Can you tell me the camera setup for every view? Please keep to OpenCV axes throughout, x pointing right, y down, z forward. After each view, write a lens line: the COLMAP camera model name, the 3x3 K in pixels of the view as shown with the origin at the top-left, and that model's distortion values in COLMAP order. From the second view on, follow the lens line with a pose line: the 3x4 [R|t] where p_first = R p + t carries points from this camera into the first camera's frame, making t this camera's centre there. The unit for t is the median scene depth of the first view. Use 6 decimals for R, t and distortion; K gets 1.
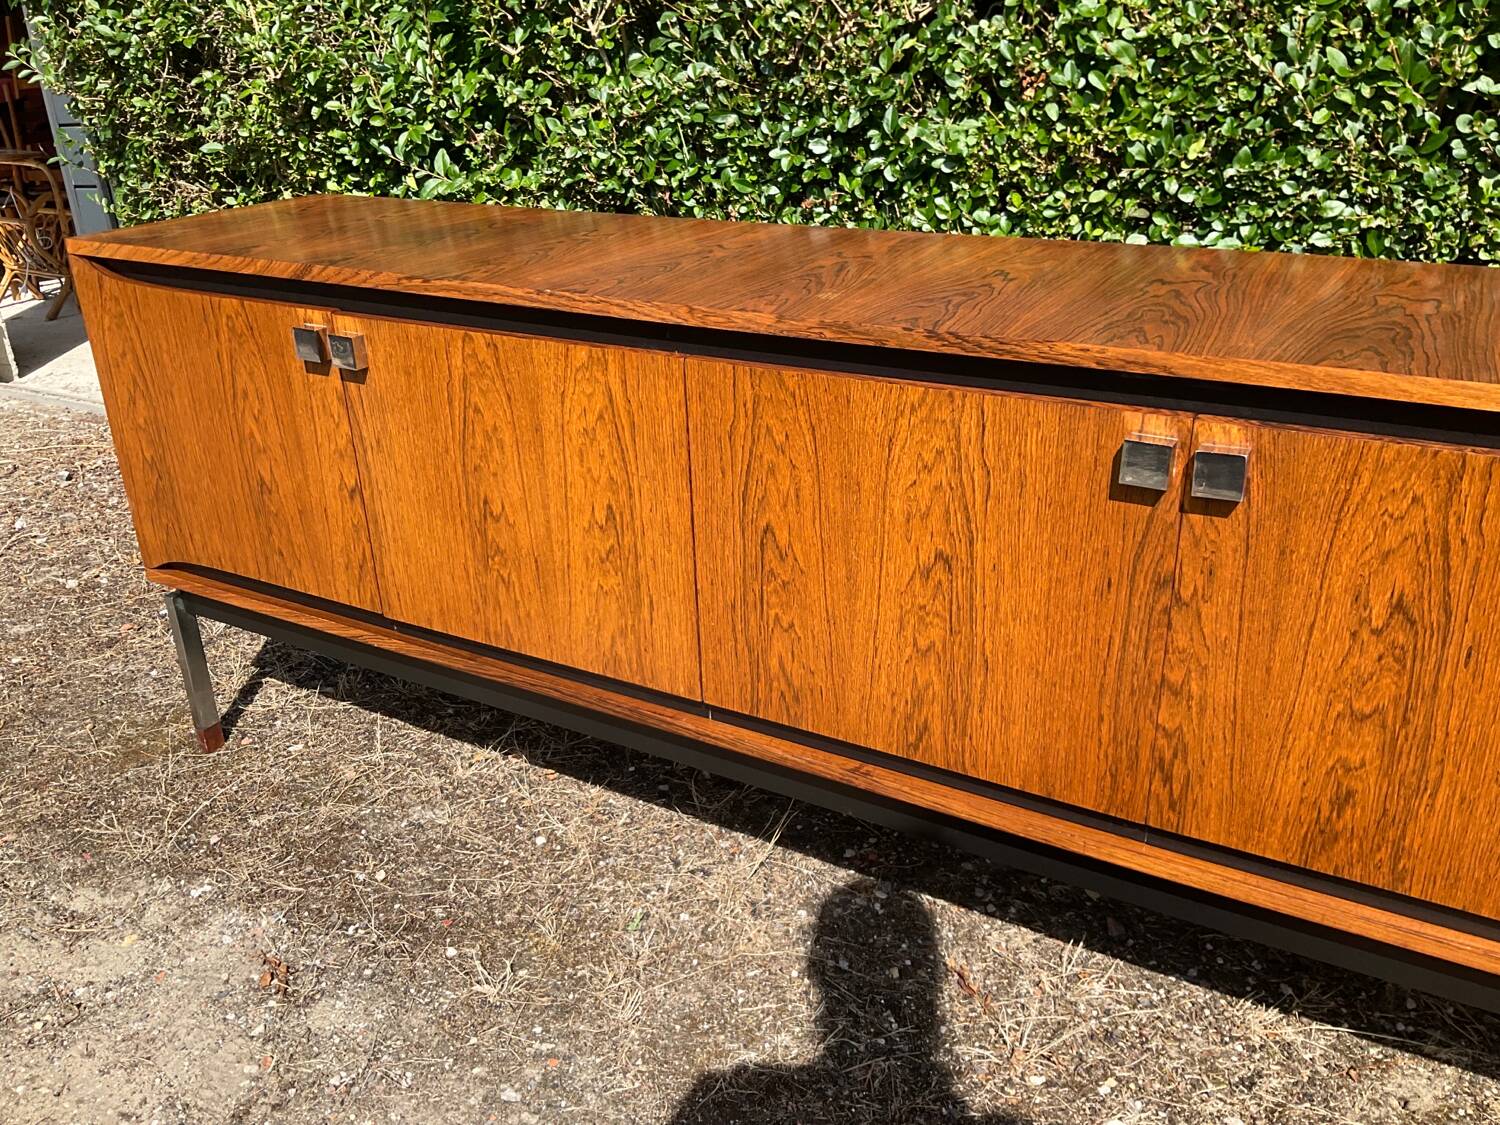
lens RADIAL K [[1270.6, 0, 730.3], [0, 1270.6, 560.3], [0, 0, 1]] dist [0.063361, -0.121909]
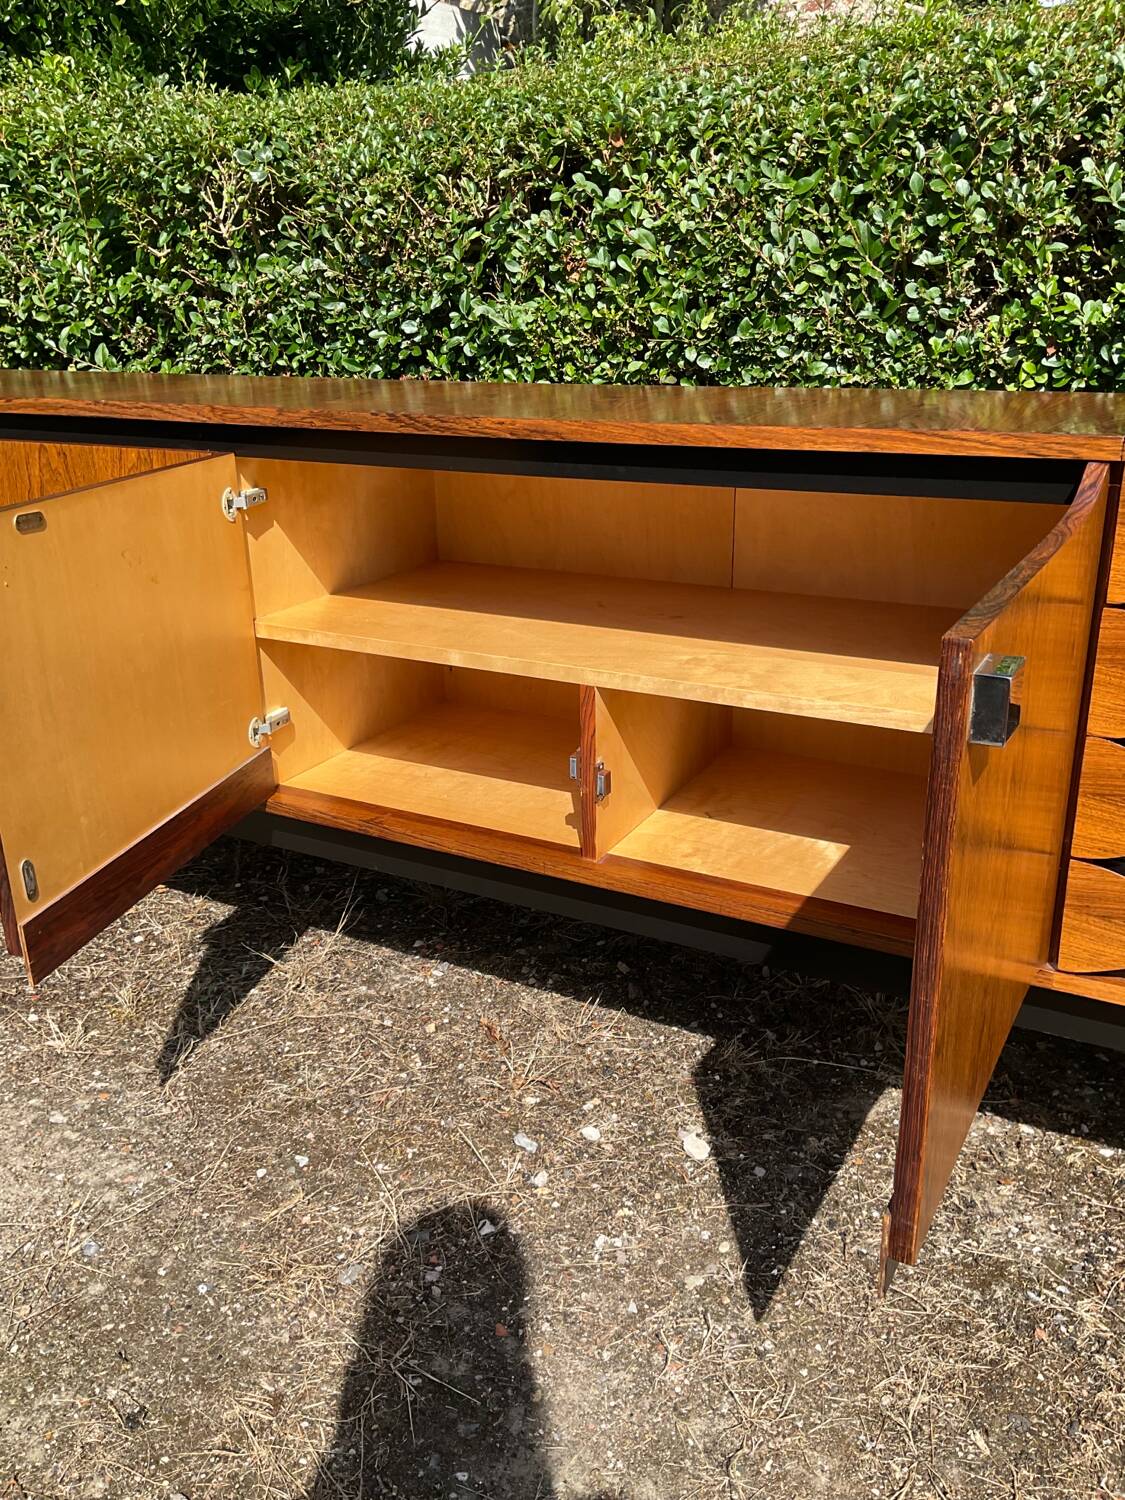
lens RADIAL K [[1270.6, 0, 546.7], [0, 1270.6, 729.7], [0, 0, 1]] dist [0.063361, -0.121909]
pose [[0.999565, 0.005846, 0.028904, 0.195866], [-0.003390, 0.996434, -0.084309, 0.157464], [-0.029293, 0.084175, 0.996020, -0.131233]]
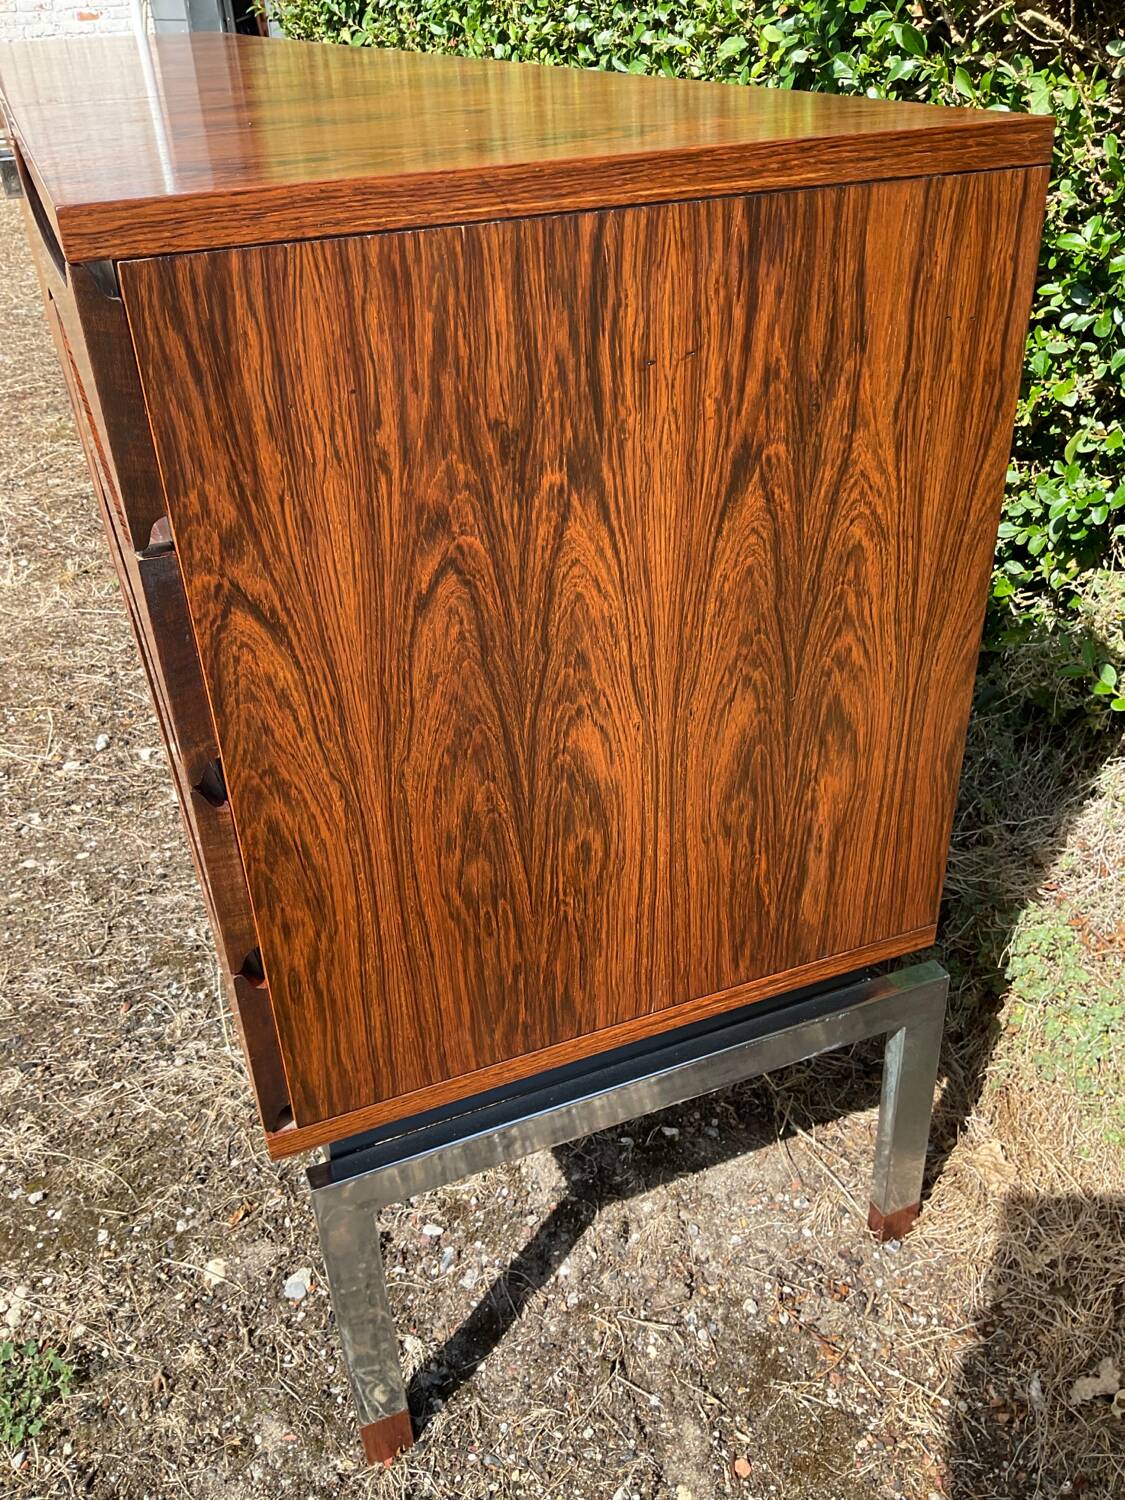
lens RADIAL K [[1270.6, 0, 564.0], [0, 1270.6, 734.3], [0, 0, 1]] dist [0.063361, -0.121909]
pose [[0.785159, 0.308976, -0.536711, 1.144758], [-0.219780, 0.949259, 0.224955, 0.029994], [0.578983, -0.058667, 0.813226, 0.152786]]
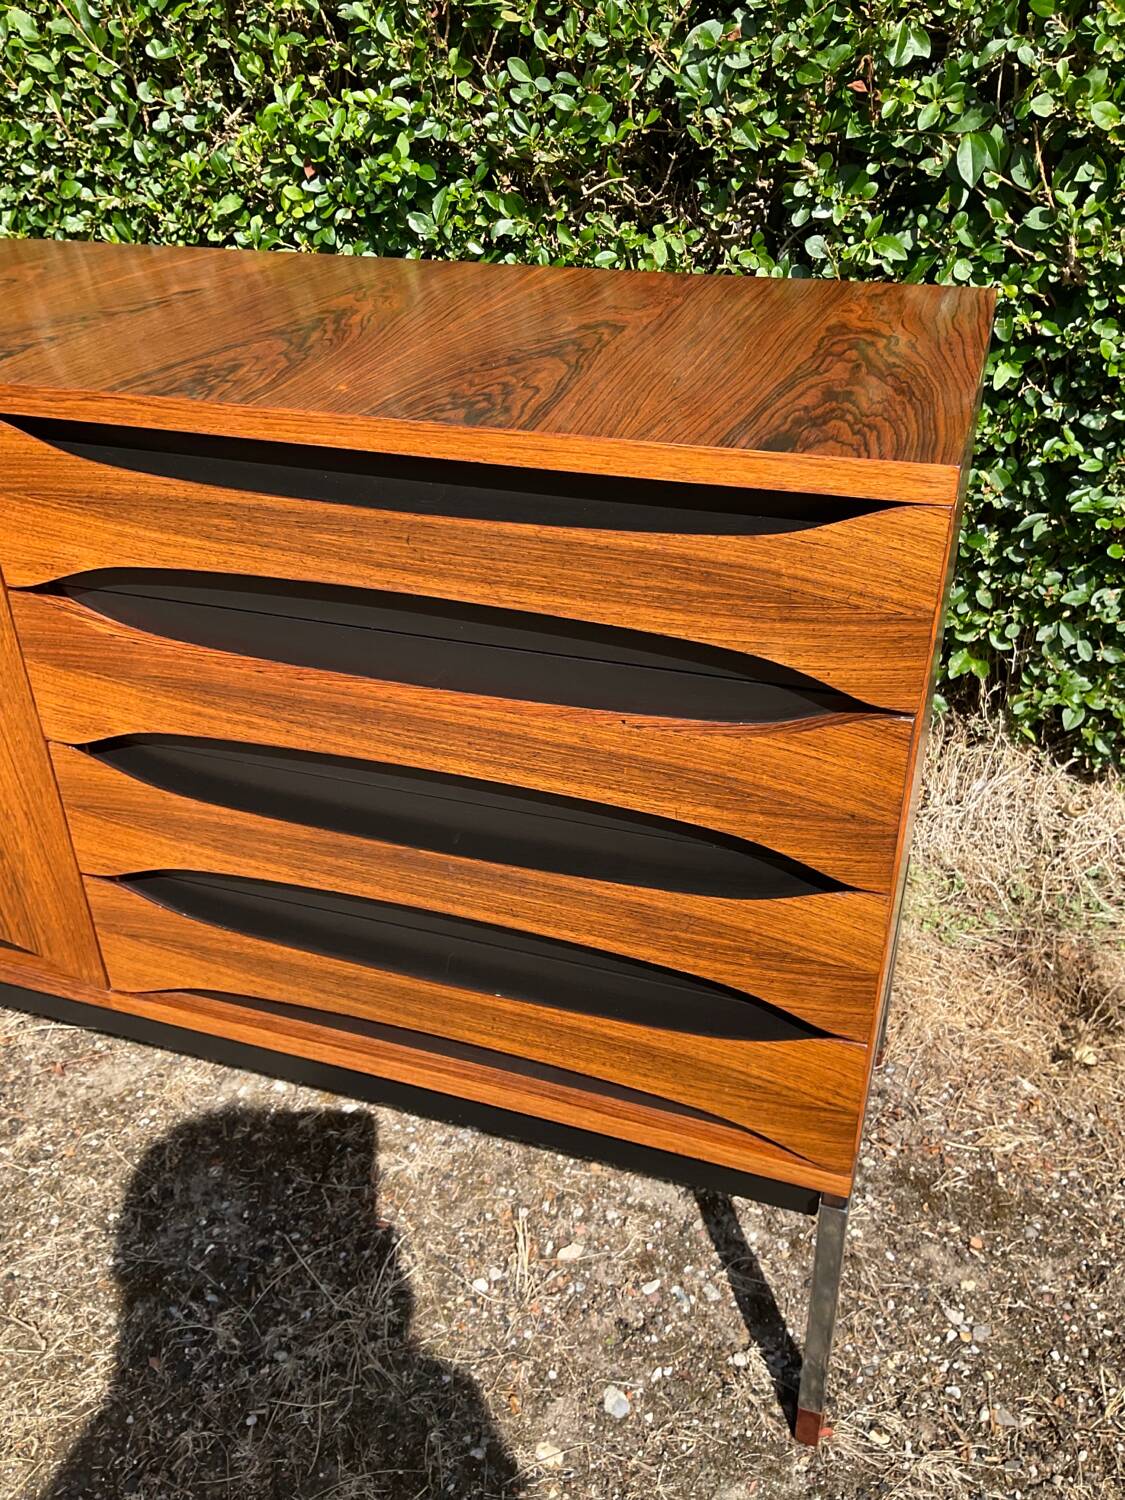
lens RADIAL K [[1270.6, 0, 564.1], [0, 1270.6, 741.6], [0, 0, 1]] dist [0.063361, -0.121909]
pose [[0.980909, -0.078923, 0.177729, 0.644366], [0.059828, 0.992090, 0.110354, 0.050139], [-0.185033, -0.097614, 0.977872, -0.037369]]
